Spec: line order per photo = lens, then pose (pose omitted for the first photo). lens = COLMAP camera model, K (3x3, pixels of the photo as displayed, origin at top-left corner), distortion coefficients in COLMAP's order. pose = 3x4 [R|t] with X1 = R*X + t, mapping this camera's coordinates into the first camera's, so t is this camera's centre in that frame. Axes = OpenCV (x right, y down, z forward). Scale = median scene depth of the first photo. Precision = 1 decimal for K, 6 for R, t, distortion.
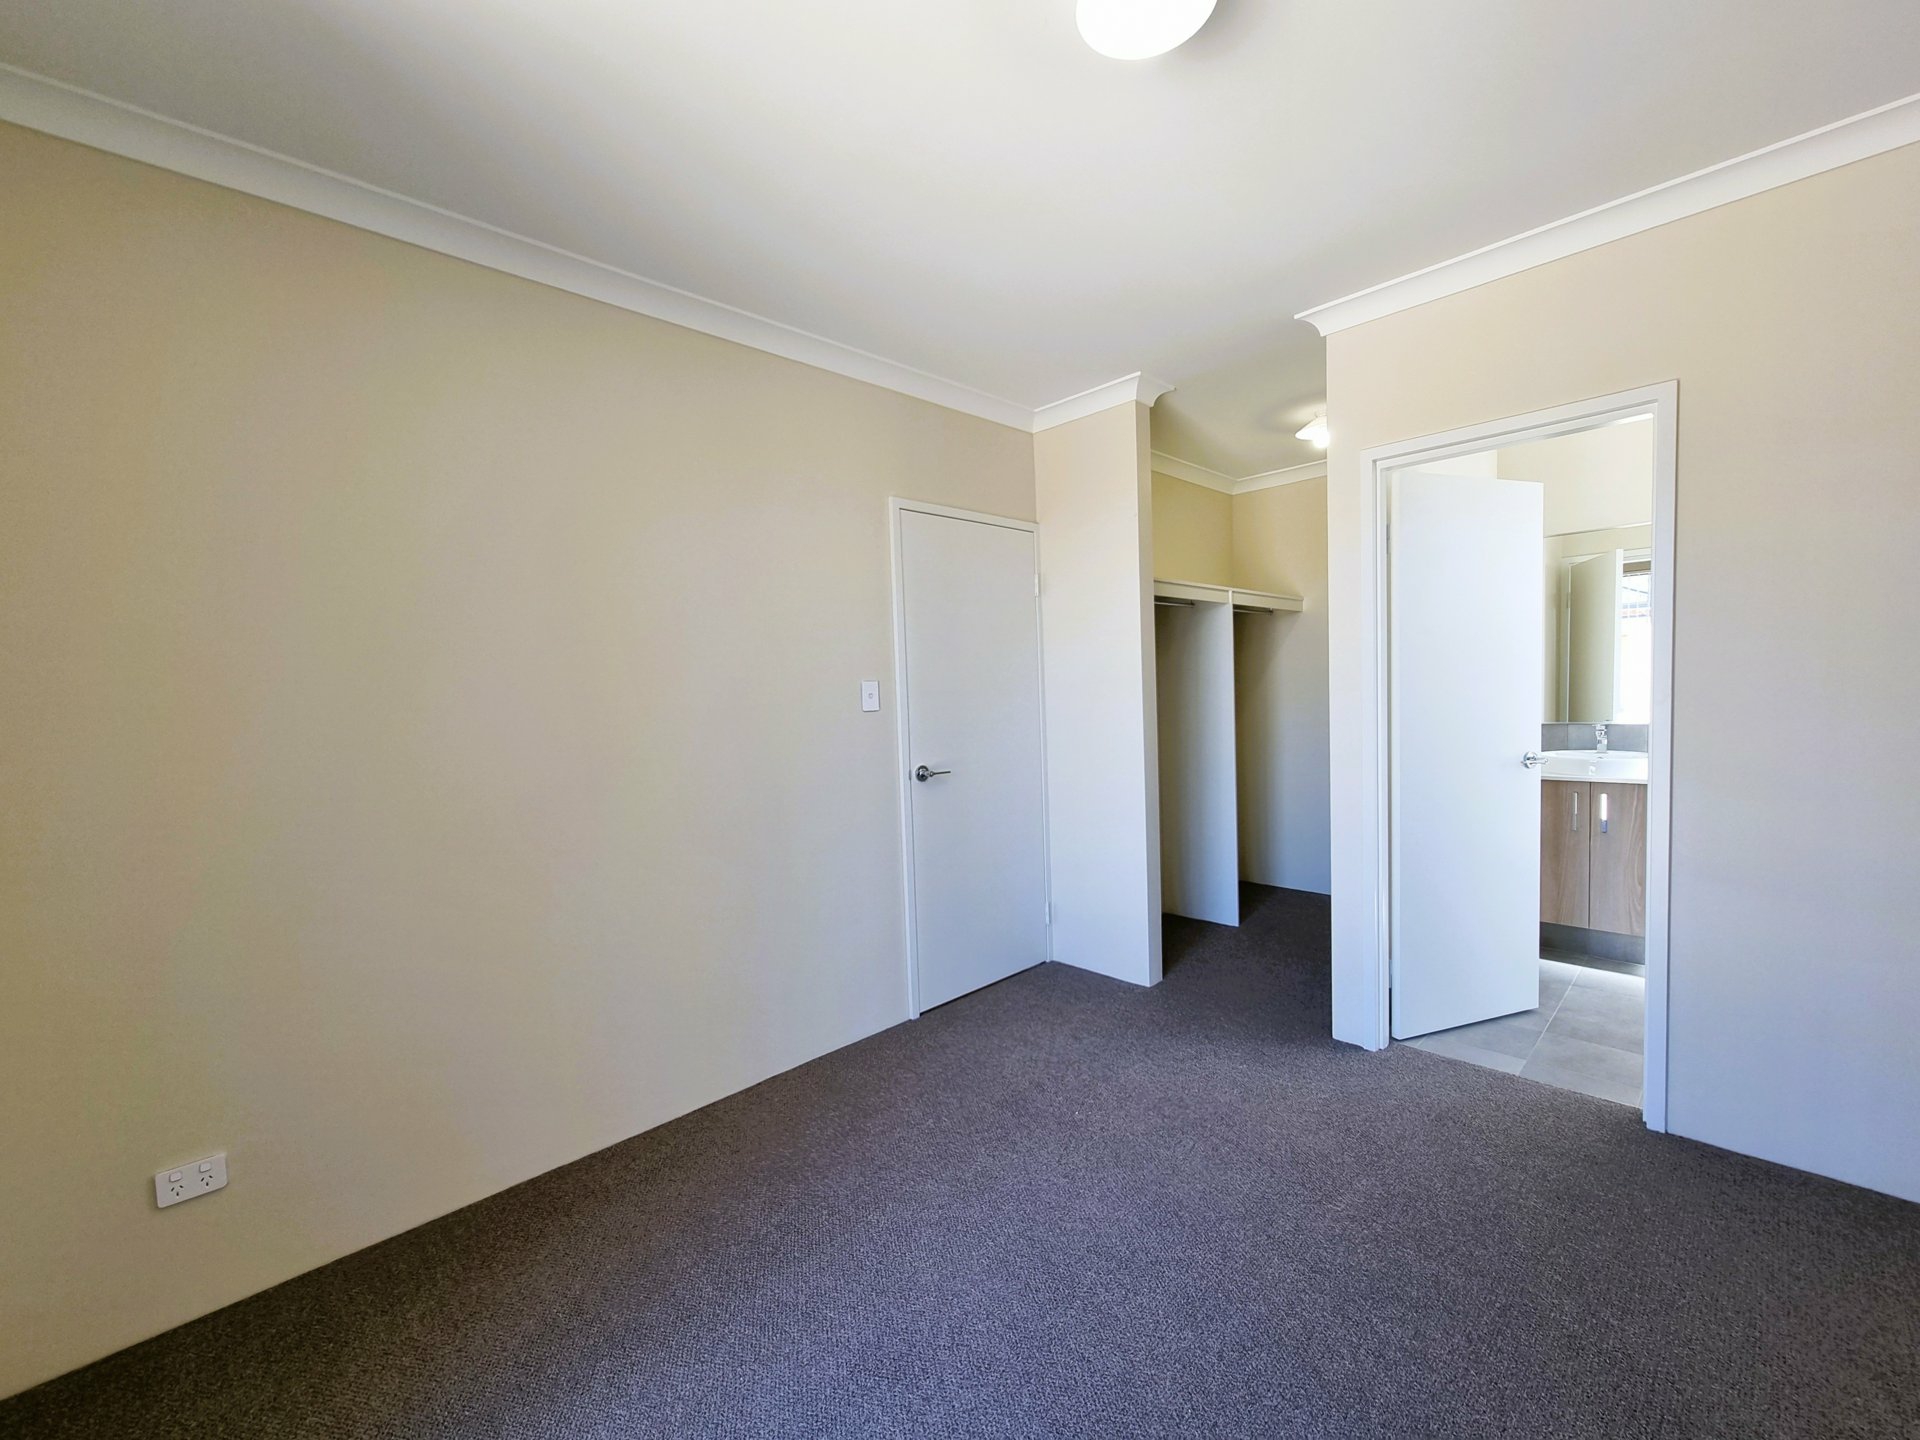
lens RADIAL K [[795.5, 0, 958.3], [0, 795.5, 733.7], [0, 0, 1]] dist [-0.006390, 0.000286]
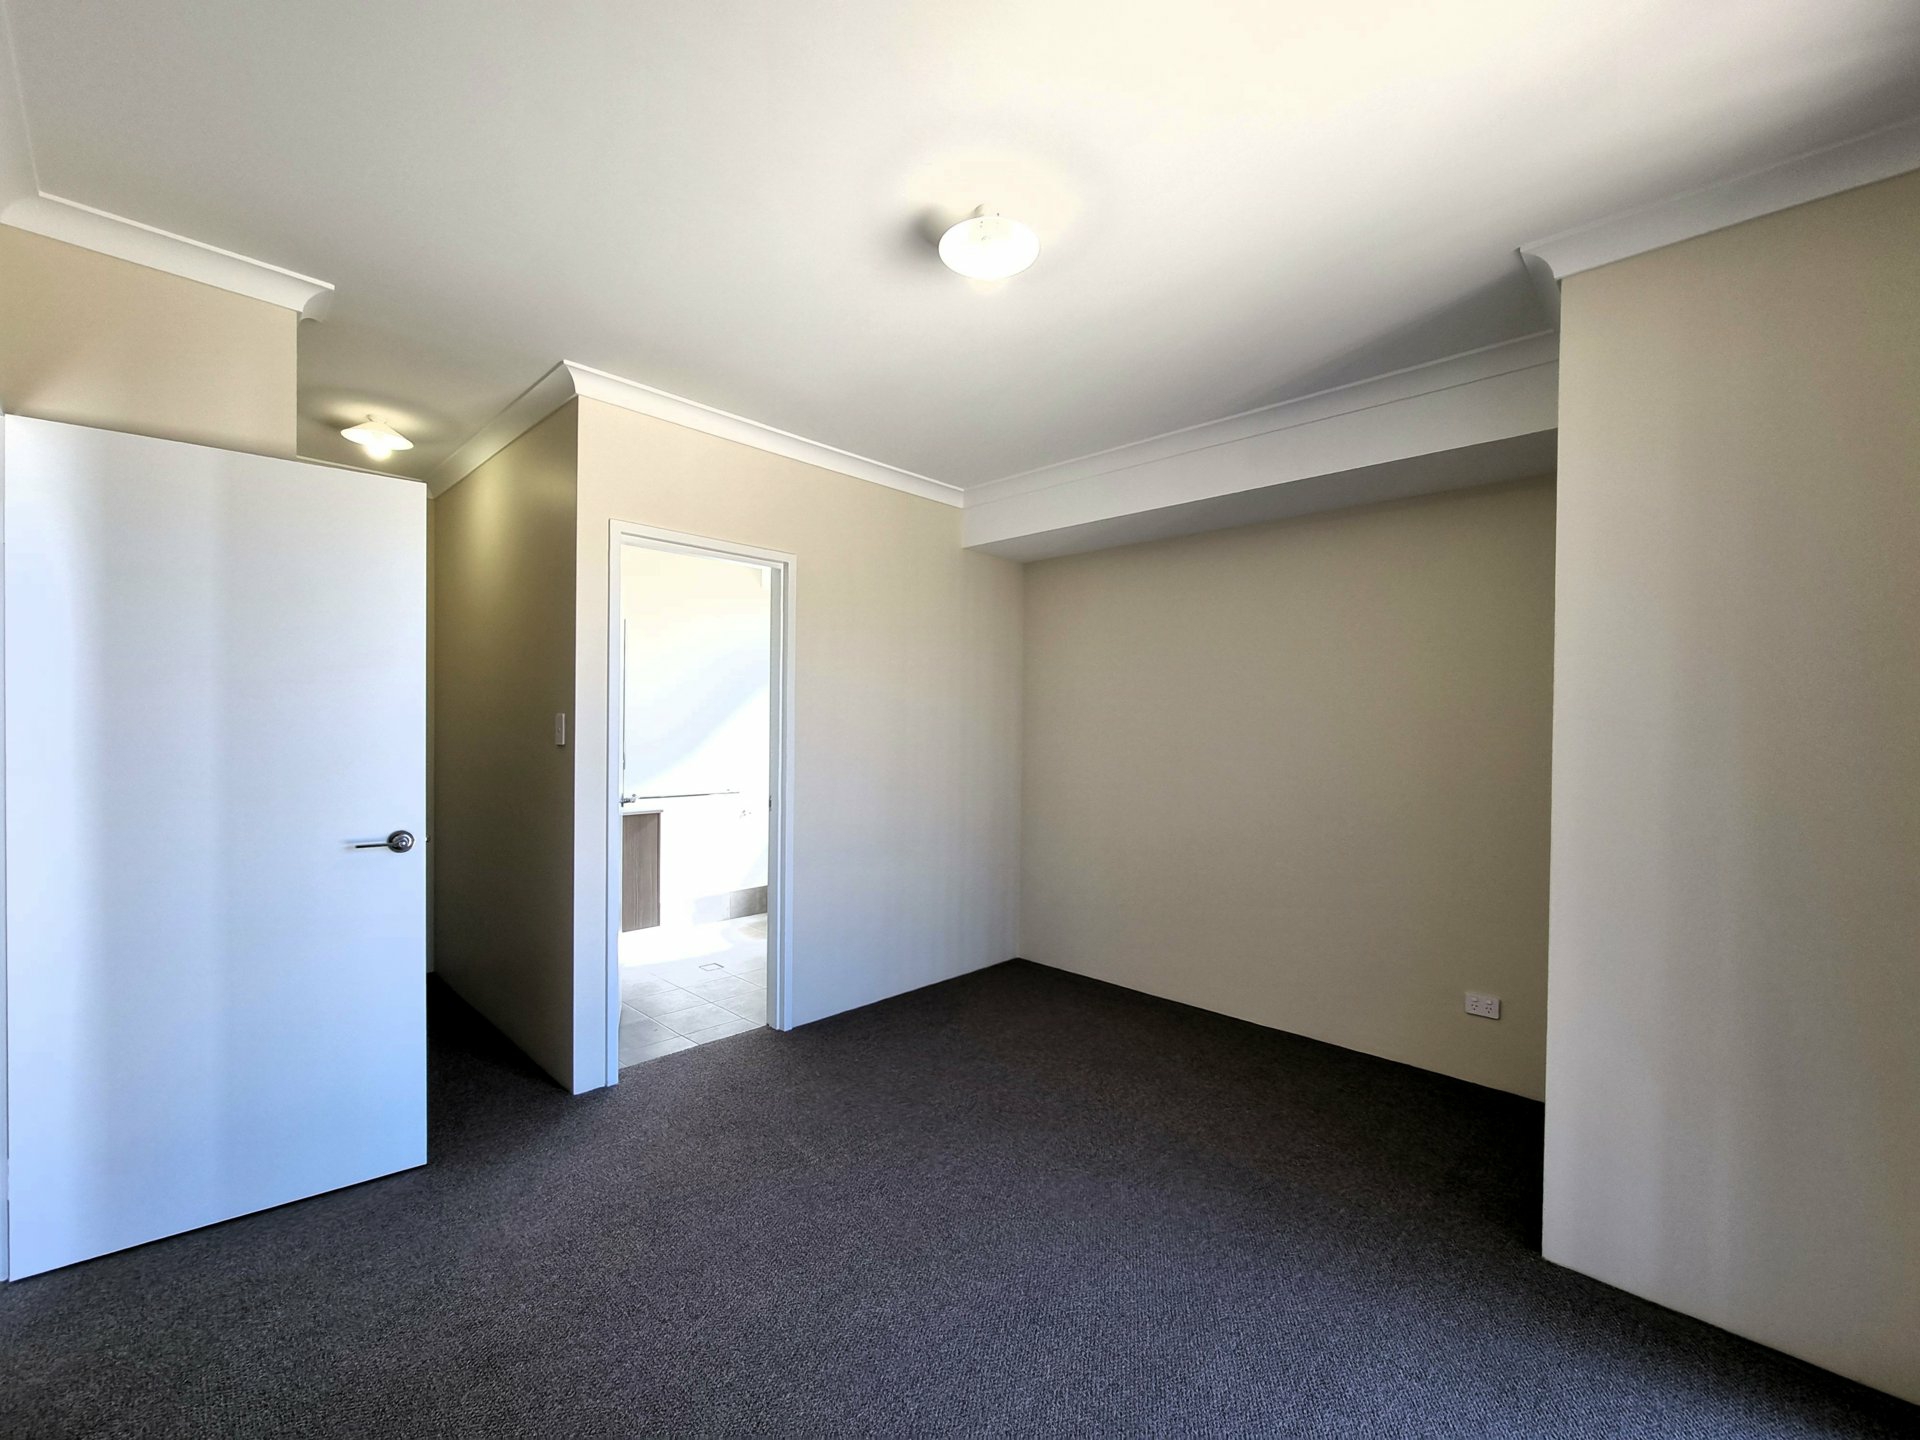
lens RADIAL K [[795.5, 0, 958.3], [0, 795.5, 733.7], [0, 0, 1]] dist [-0.006390, 0.000286]
pose [[-0.025294, 0.022310, 0.999431, -0.592980], [0.047599, 0.998644, -0.021087, -0.024197], [-0.998546, 0.047039, -0.026322, 0.588236]]
